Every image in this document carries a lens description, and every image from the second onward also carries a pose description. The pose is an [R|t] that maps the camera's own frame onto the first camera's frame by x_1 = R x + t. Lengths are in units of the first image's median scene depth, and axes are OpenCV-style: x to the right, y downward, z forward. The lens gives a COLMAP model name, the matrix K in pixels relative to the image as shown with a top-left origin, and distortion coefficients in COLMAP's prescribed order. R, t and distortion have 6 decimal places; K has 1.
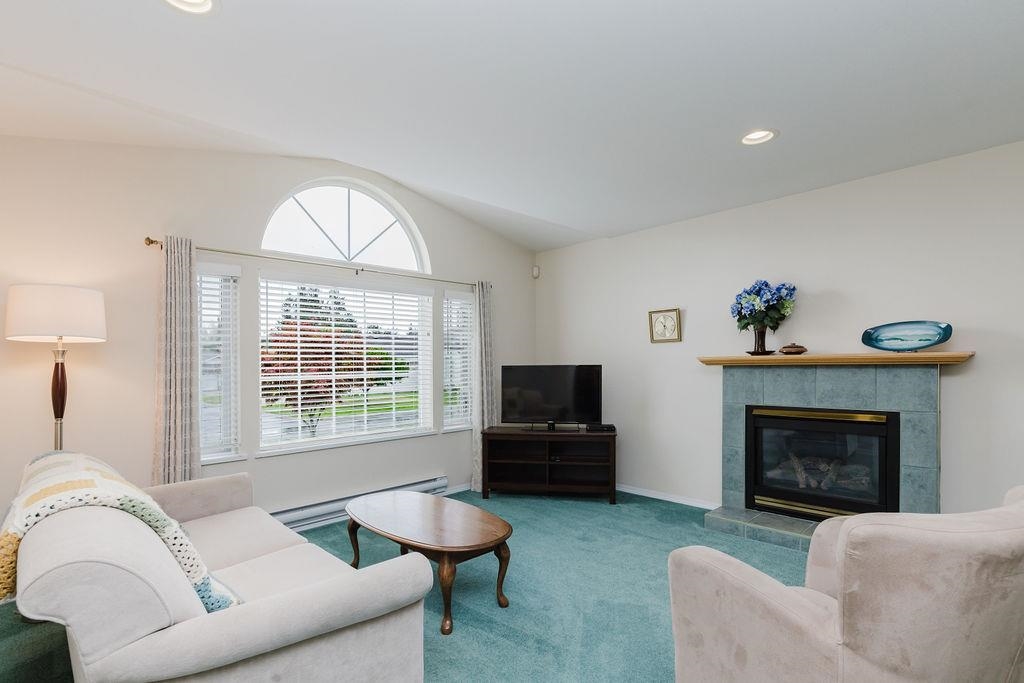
lens RADIAL K [[499.7, 0, 513.1], [0, 499.7, 343.5], [0, 0, 1]] dist [0.024097, -0.000155]
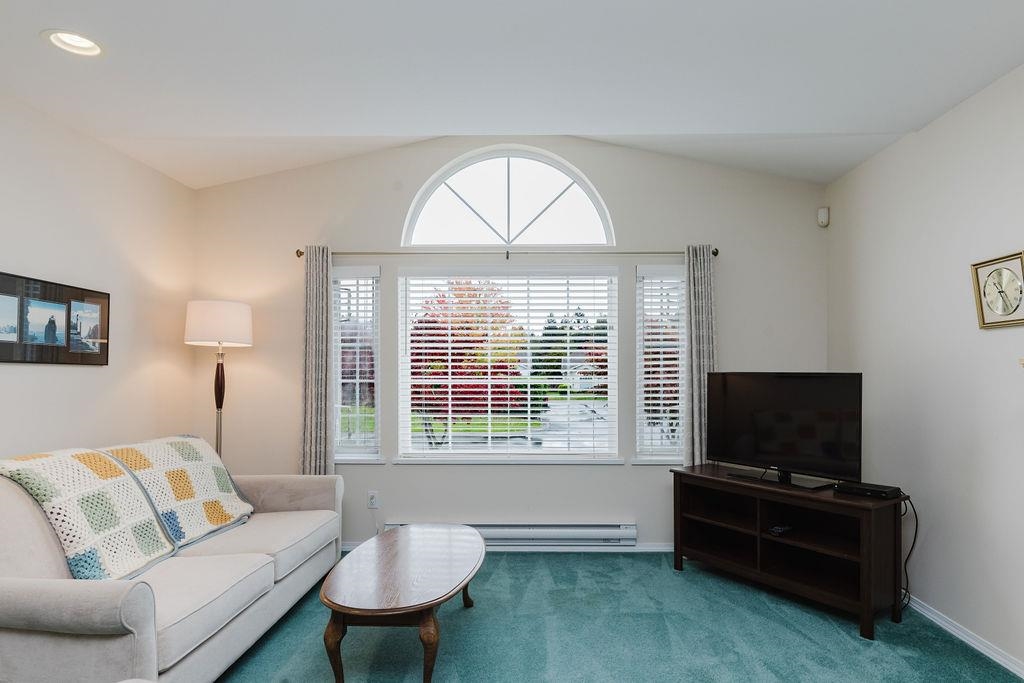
lens RADIAL K [[605.2, 0, 528.6], [0, 605.2, 352.6], [0, 0, 1]] dist [-0.005119, -0.004472]
pose [[0.698171, -0.006633, -0.715901, 0.411032], [0.018729, 0.999784, 0.009002, 0.008220], [0.715686, -0.019693, 0.698144, 0.311548]]
